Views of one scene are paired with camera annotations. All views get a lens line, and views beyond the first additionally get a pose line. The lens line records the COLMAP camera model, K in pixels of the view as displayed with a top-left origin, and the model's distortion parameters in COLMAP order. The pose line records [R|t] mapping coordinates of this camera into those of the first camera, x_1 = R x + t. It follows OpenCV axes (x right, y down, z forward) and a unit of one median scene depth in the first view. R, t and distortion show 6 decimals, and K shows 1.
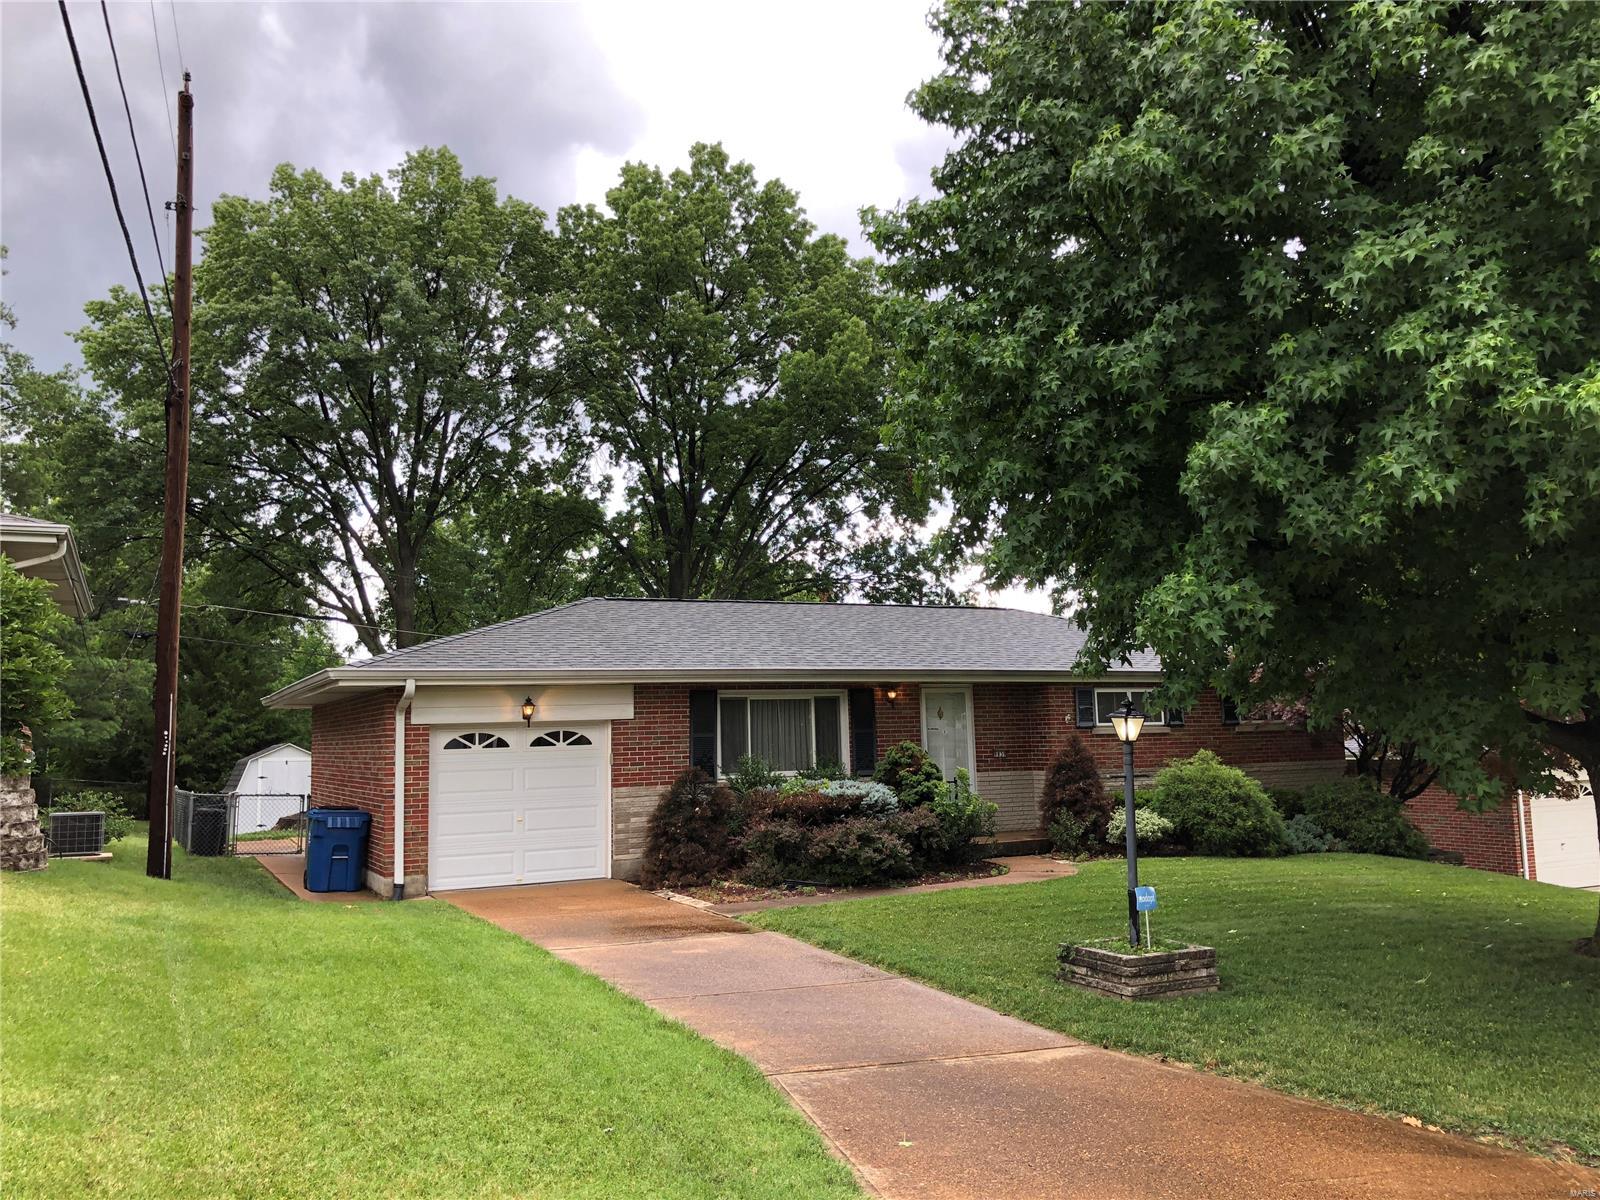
lens RADIAL K [[1287.9, 0, 800.0], [0, 1287.9, 600.0], [0, 0, 1]] dist [0.091219, -0.183163]
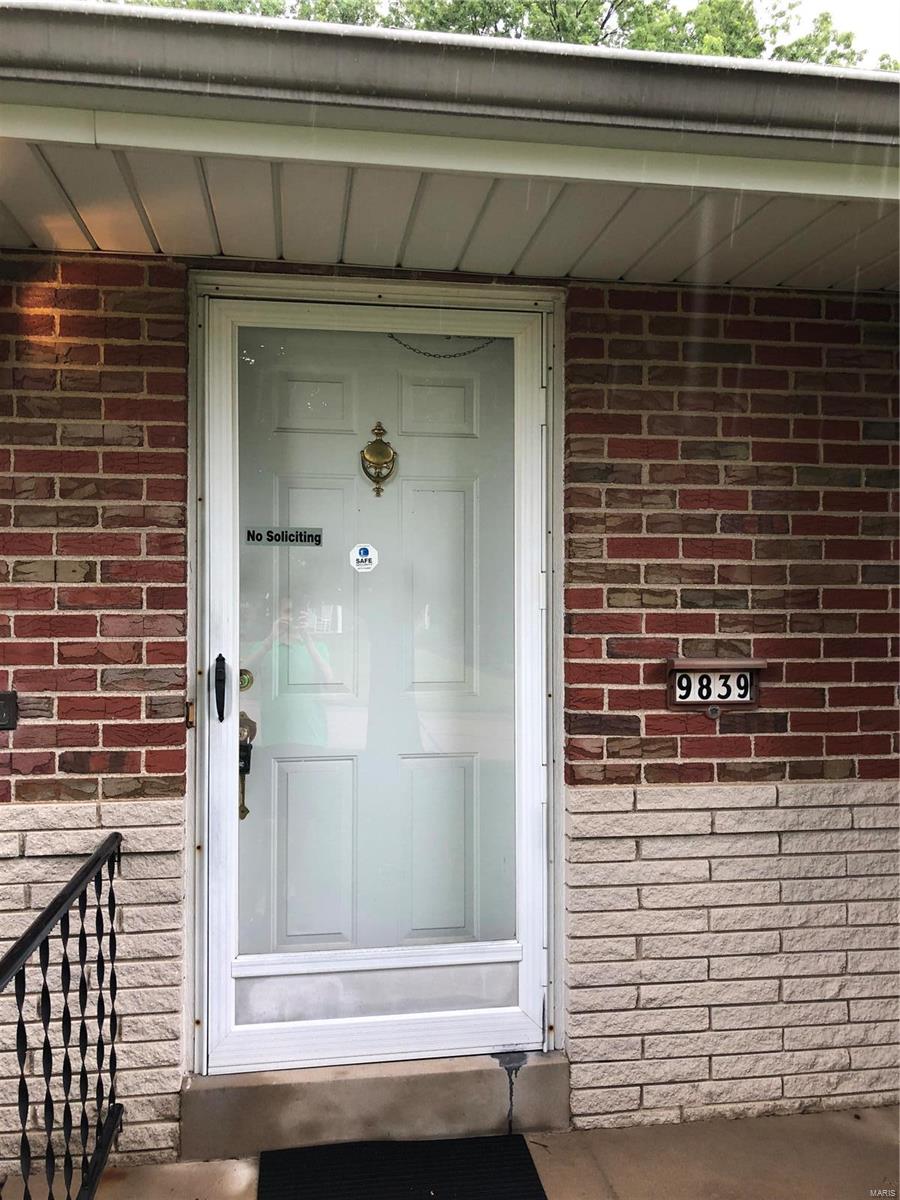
lens RADIAL K [[978.1, 0, 450.0], [0, 978.1, 600.0], [0, 0, 1]] dist [0.056204, -0.113957]
pose [[0.951595, 0.023728, -0.306436, 0.182368], [0.009453, 0.994285, 0.106342, 0.104677], [0.307208, -0.104091, 0.945932, 0.974042]]
